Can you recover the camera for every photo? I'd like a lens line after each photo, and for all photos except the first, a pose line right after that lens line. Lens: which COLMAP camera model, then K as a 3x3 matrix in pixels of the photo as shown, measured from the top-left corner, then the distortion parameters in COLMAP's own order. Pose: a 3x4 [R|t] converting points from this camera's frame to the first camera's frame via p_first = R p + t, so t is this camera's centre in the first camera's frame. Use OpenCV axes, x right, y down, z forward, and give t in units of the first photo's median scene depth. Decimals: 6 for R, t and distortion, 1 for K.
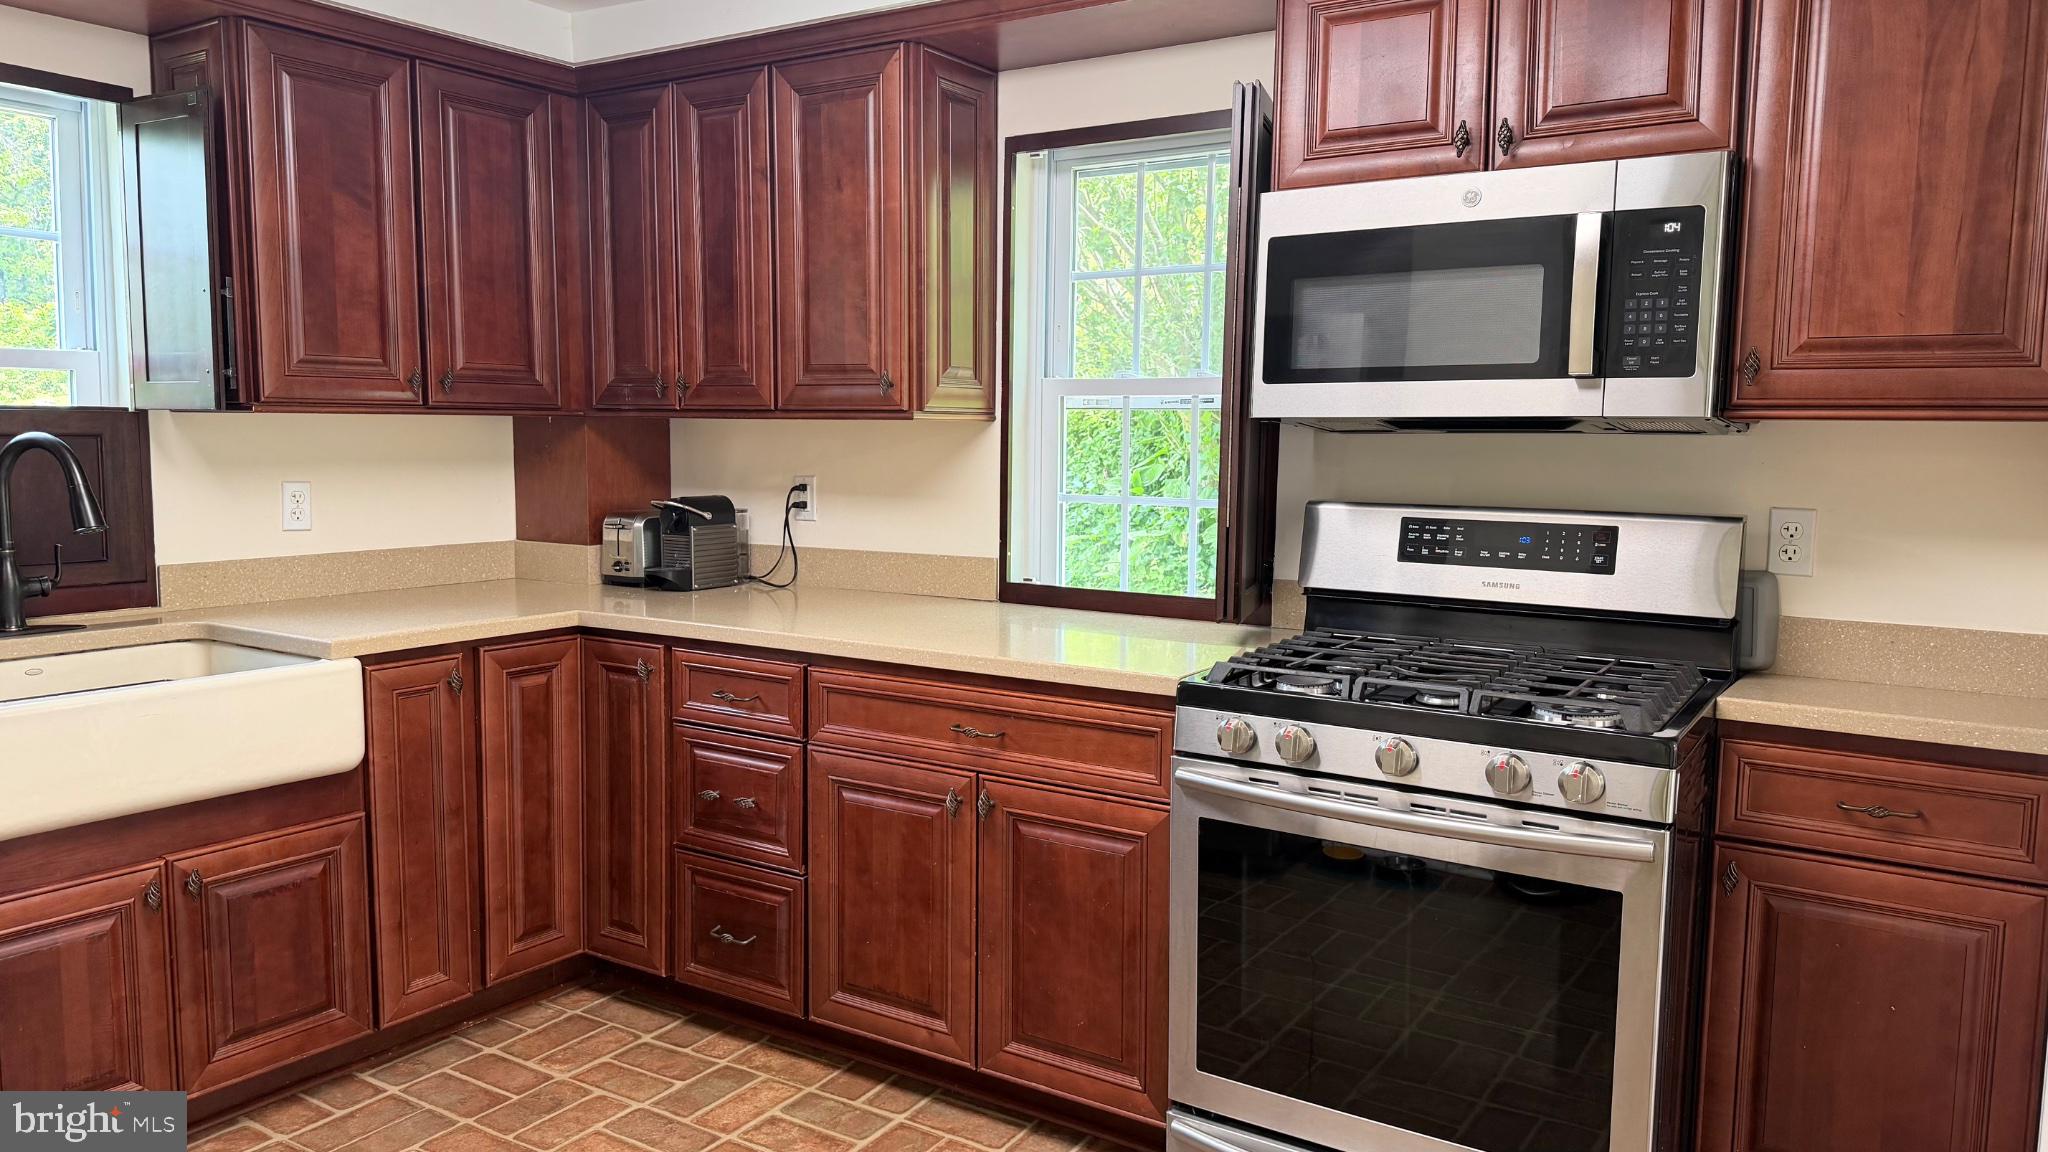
lens RADIAL K [[1417.0, 0, 1020.4], [0, 1417.0, 580.3], [0, 0, 1]] dist [0.092783, -0.126784]
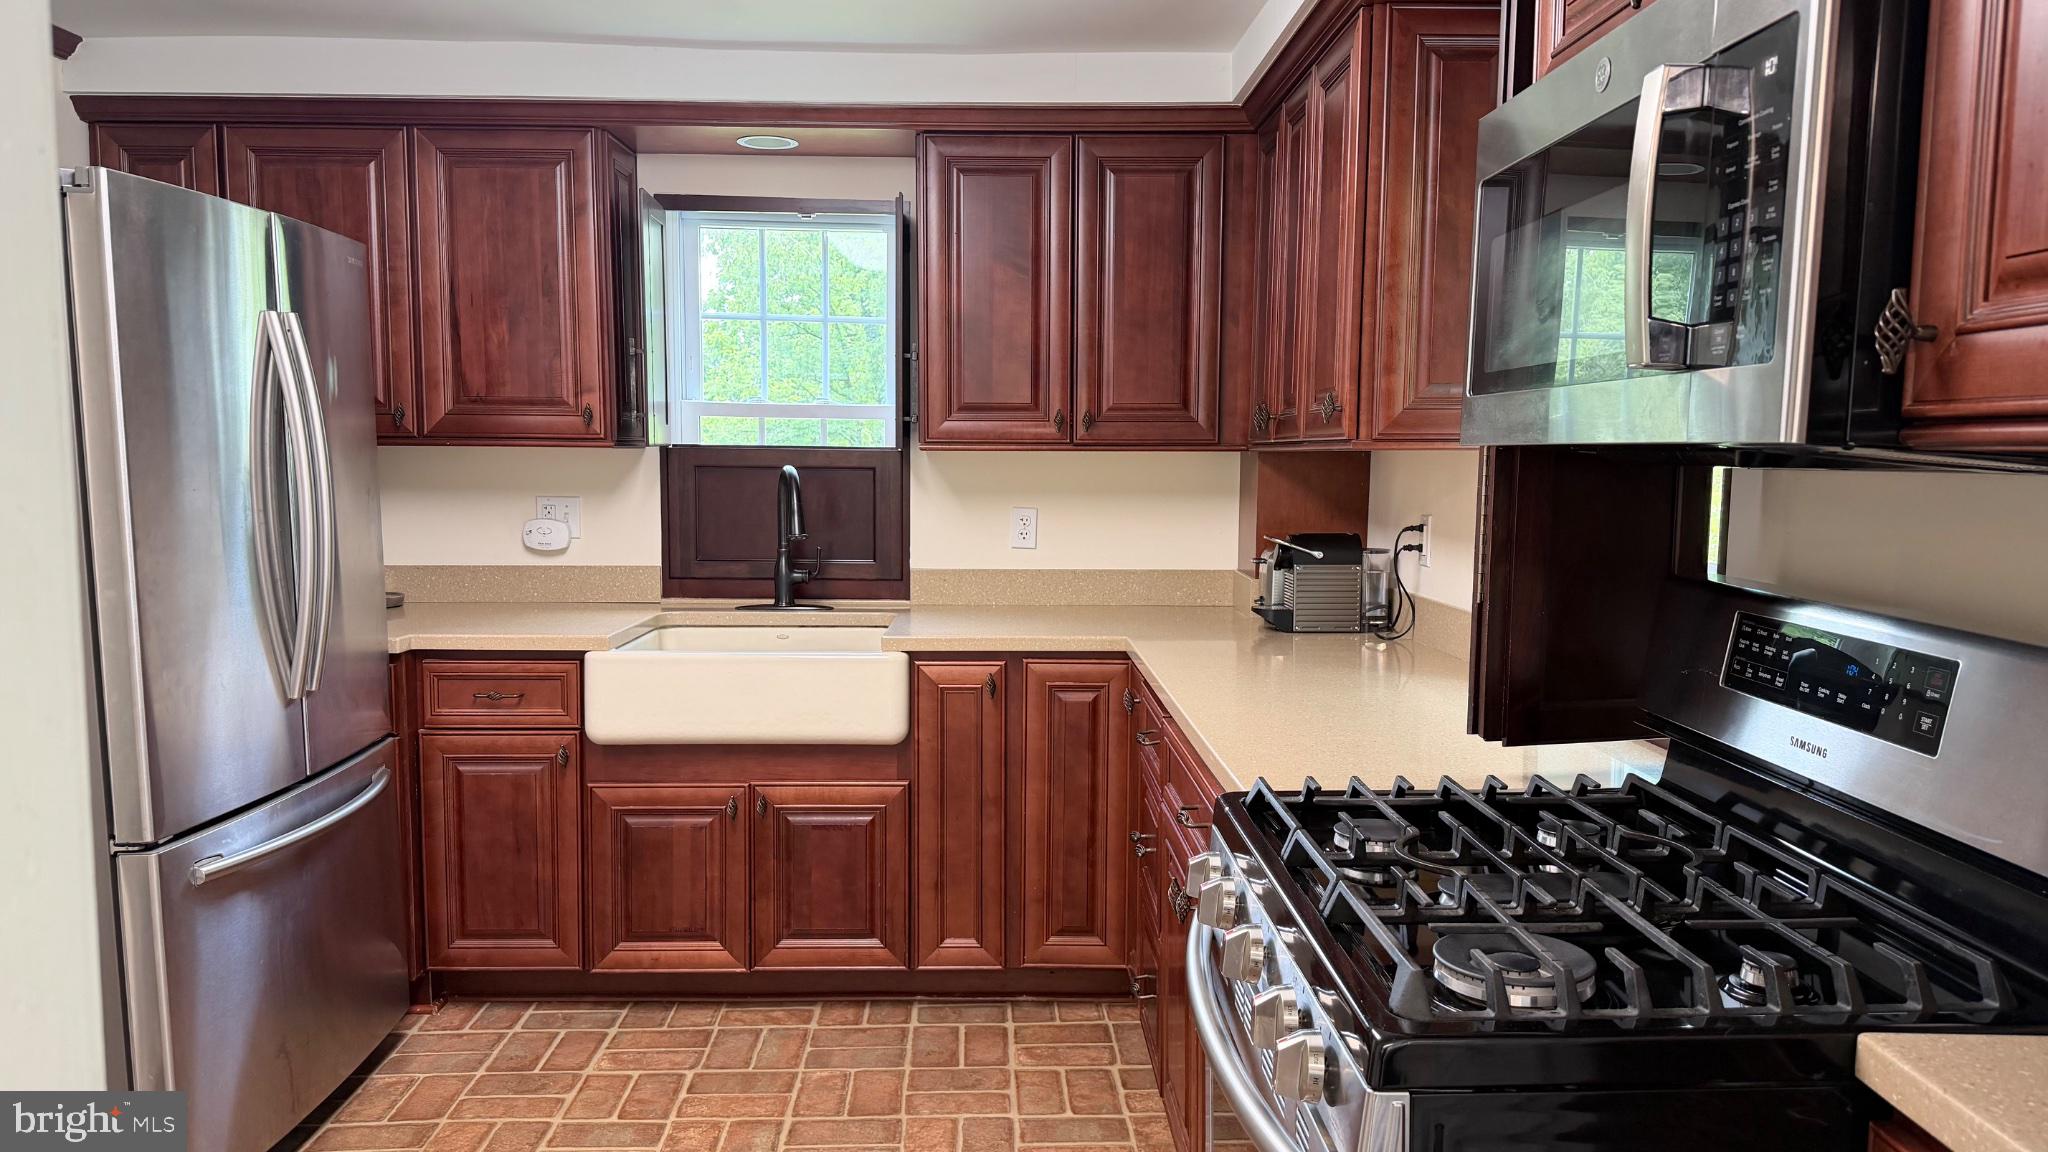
lens RADIAL K [[1417.0, 0, 1010.5], [0, 1417.0, 569.7], [0, 0, 1]] dist [0.092783, -0.126784]
pose [[0.565695, 0.063428, -0.822171, 0.497495], [-0.087714, 0.996009, 0.016487, -0.037842], [0.819936, 0.062789, 0.569001, 0.347127]]
